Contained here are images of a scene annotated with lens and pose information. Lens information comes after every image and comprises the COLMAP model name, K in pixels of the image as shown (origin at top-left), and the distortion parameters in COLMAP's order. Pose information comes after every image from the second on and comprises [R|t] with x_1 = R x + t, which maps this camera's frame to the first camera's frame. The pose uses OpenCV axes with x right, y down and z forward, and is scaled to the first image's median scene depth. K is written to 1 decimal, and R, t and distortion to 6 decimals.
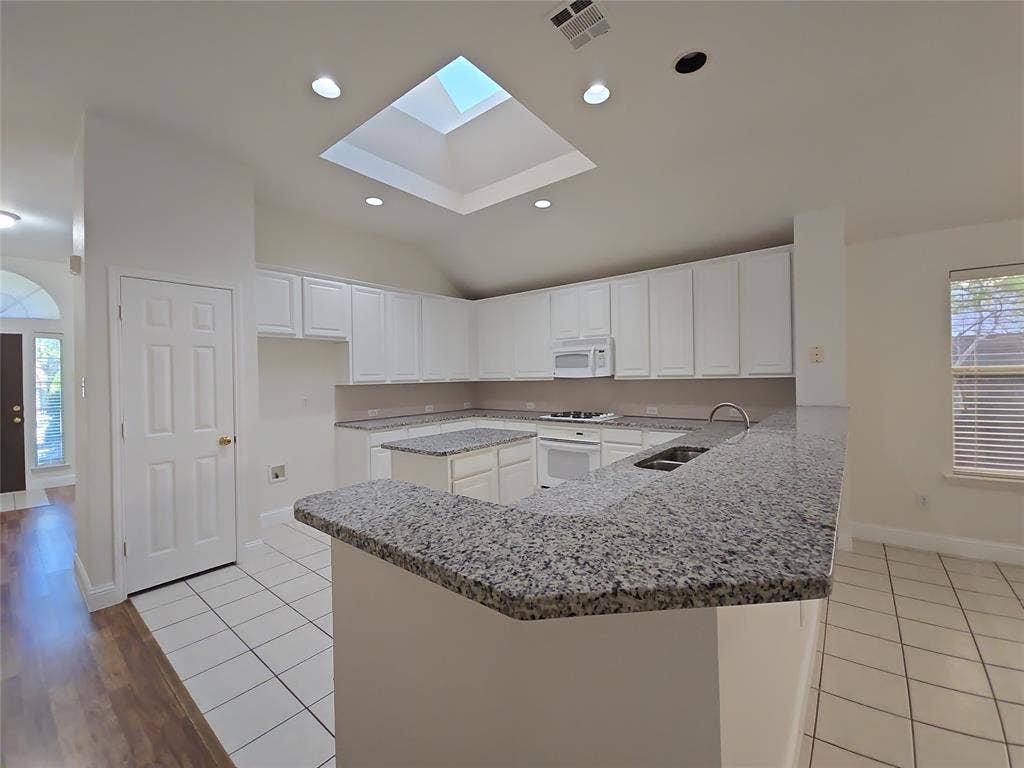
lens RADIAL K [[418.7, 0, 511.2], [0, 418.7, 377.2], [0, 0, 1]] dist [0.013174, -0.008874]
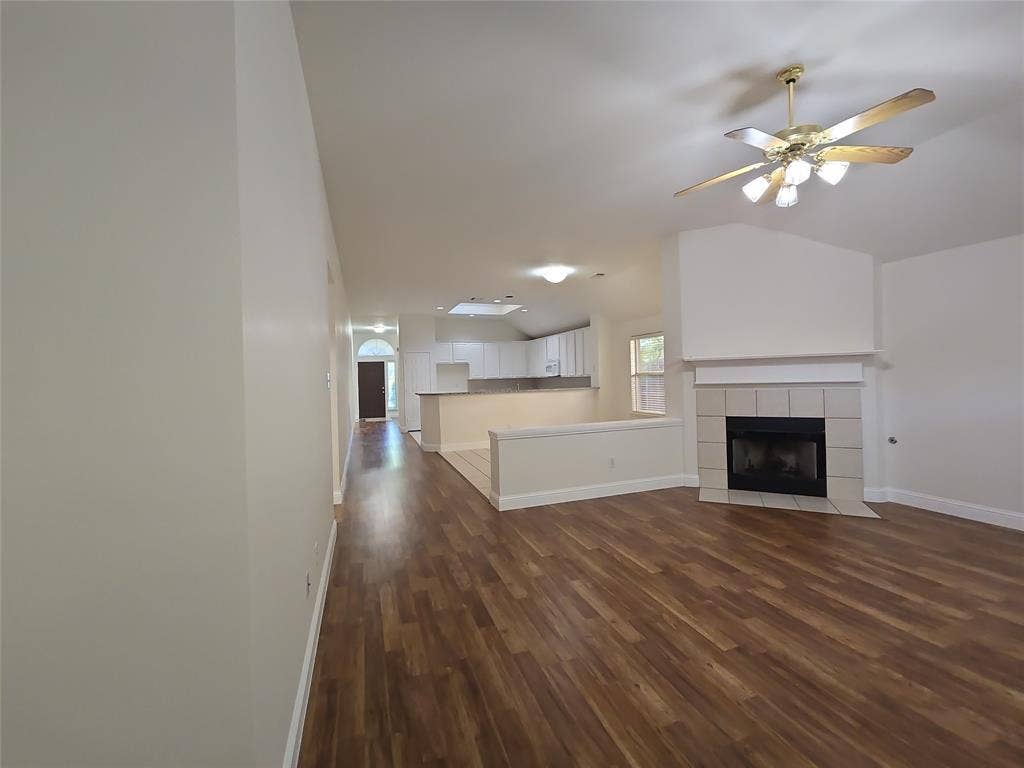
lens RADIAL K [[418.7, 0, 511.2], [0, 418.7, 377.2], [0, 0, 1]] dist [0.013174, -0.008874]
pose [[0.854489, -0.004015, -0.519454, 1.295438], [0.011208, 0.999880, 0.010708, -0.023040], [0.519348, -0.014972, 0.854431, -1.224477]]
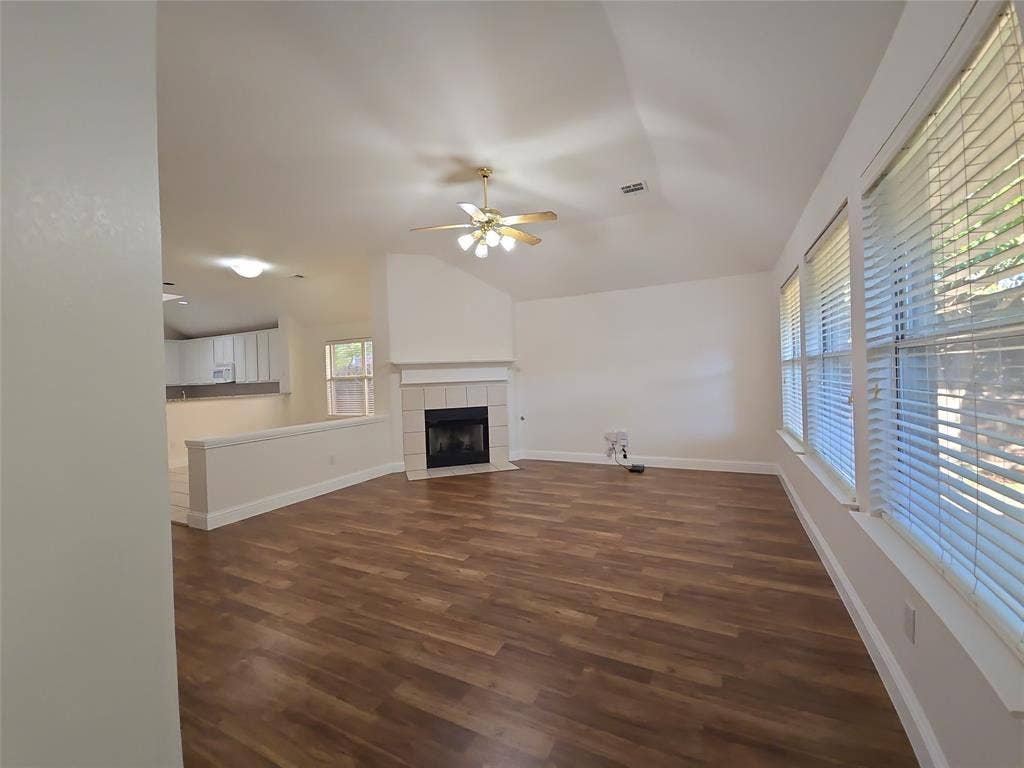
lens RADIAL K [[418.7, 0, 511.2], [0, 418.7, 377.2], [0, 0, 1]] dist [0.013174, -0.008874]
pose [[0.977261, -0.017129, 0.211348, 1.191110], [0.017383, 0.999849, 0.000656, -0.002994], [-0.211328, 0.003033, 0.977411, -1.380106]]
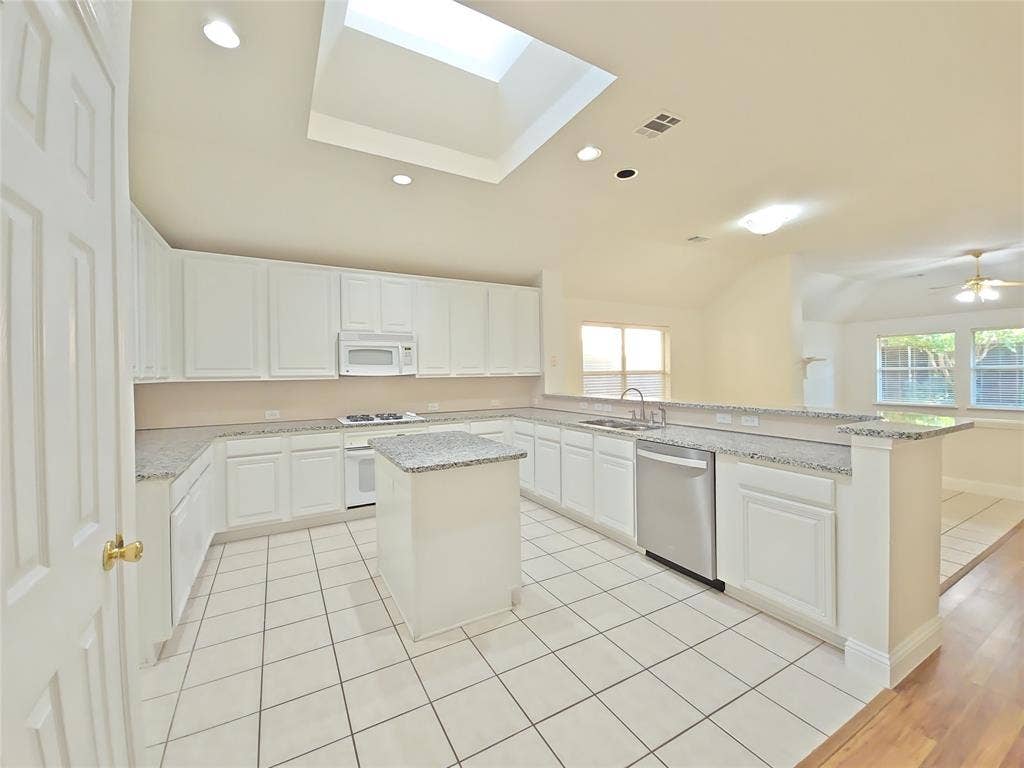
lens RADIAL K [[418.7, 0, 511.2], [0, 418.7, 377.2], [0, 0, 1]] dist [0.013174, -0.008874]
pose [[0.368476, 0.006535, 0.929614, -0.631202], [0.004986, 0.999947, -0.009006, 0.015118], [-0.929624, 0.007953, 0.368423, 0.436831]]
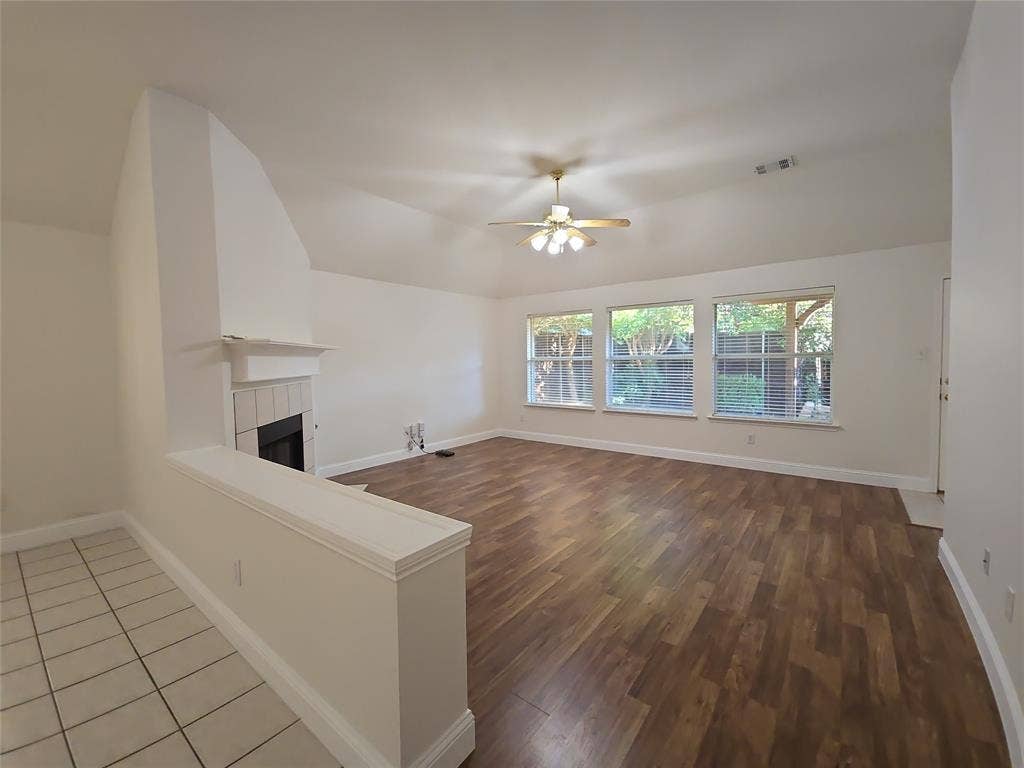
lens RADIAL K [[418.7, 0, 511.2], [0, 418.7, 377.2], [0, 0, 1]] dist [0.013174, -0.008874]
pose [[-0.020061, -0.022361, 0.999549, 0.426873], [0.012848, 0.999662, 0.022622, -0.004220], [-0.999716, 0.013296, -0.019767, -0.430452]]
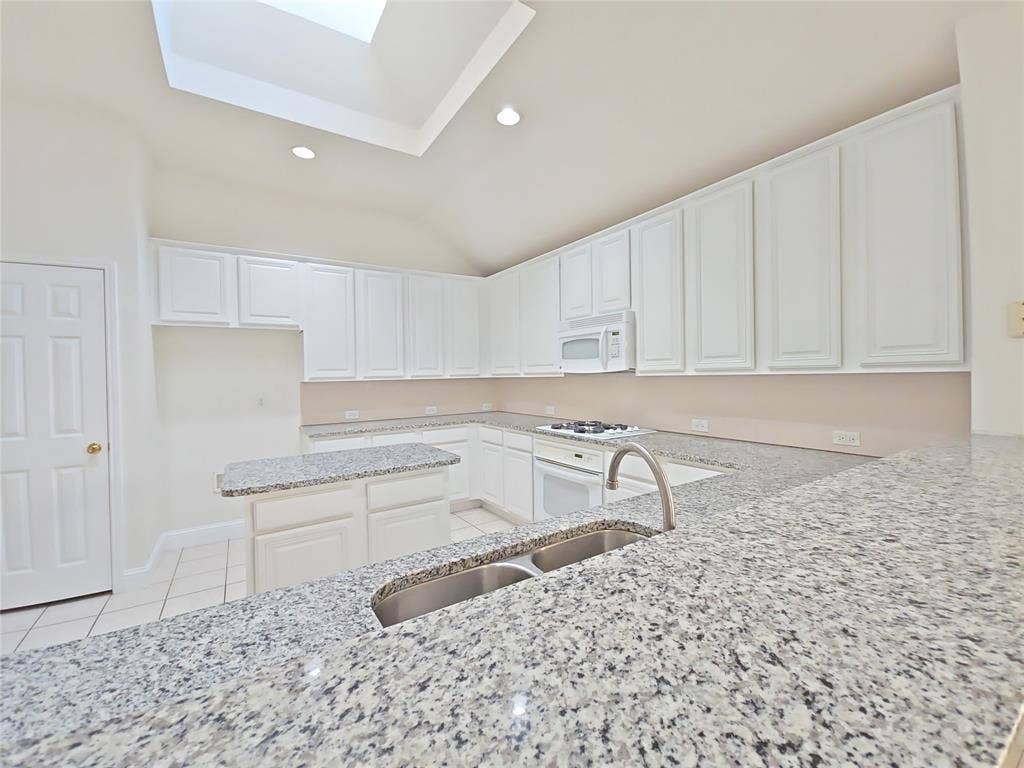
lens RADIAL K [[418.7, 0, 511.2], [0, 418.7, 377.2], [0, 0, 1]] dist [0.013174, -0.008874]
pose [[0.950561, 0.001652, -0.310533, 0.277753], [0.001746, 0.999942, 0.010664, 0.000392], [0.310532, -0.010679, 0.950503, 0.332593]]
